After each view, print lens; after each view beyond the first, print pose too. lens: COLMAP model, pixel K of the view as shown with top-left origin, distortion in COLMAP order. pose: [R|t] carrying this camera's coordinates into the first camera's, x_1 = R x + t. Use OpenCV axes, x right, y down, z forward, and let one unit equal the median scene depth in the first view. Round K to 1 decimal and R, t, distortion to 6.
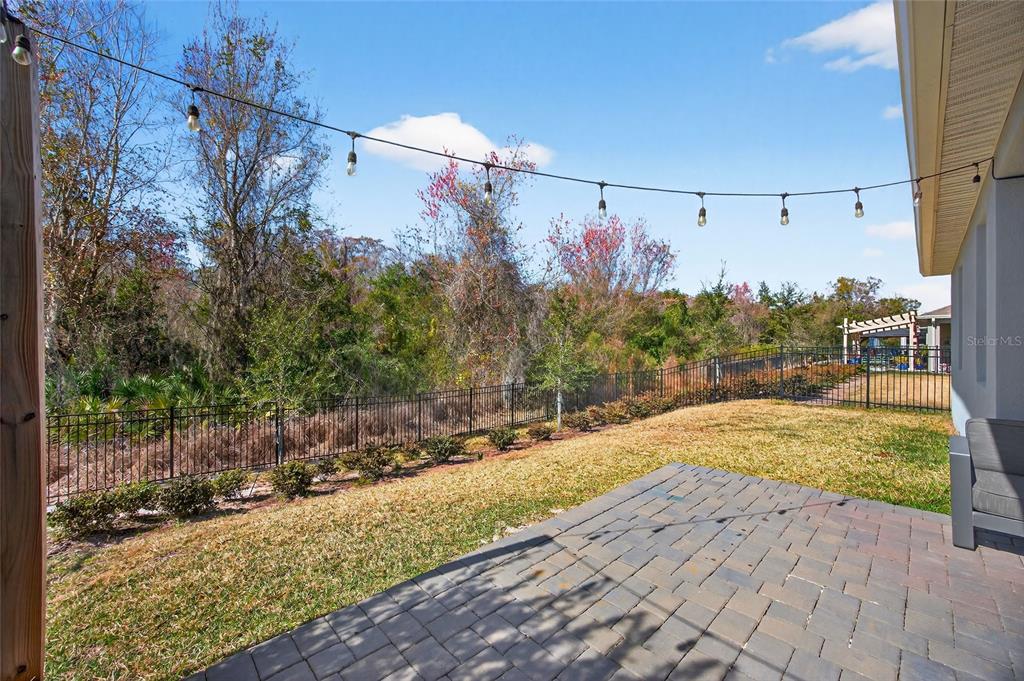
lens RADIAL K [[394.8, 0, 510.0], [0, 394.8, 340.5], [0, 0, 1]] dist [-0.000869, 0.000376]
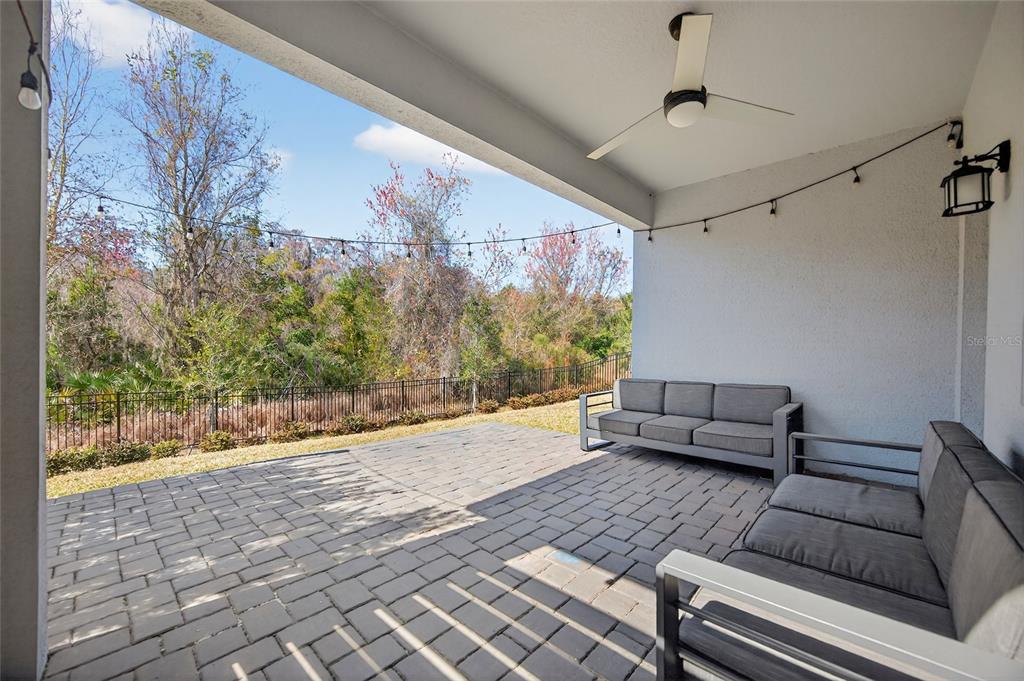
lens RADIAL K [[394.8, 0, 514.3], [0, 394.8, 350.4], [0, 0, 1]] dist [-0.000869, 0.000376]
pose [[0.998175, -0.000197, 0.060393, 0.116178], [-0.000897, 0.999836, 0.018090, 0.009905], [-0.060387, -0.018112, 0.998011, -0.112003]]
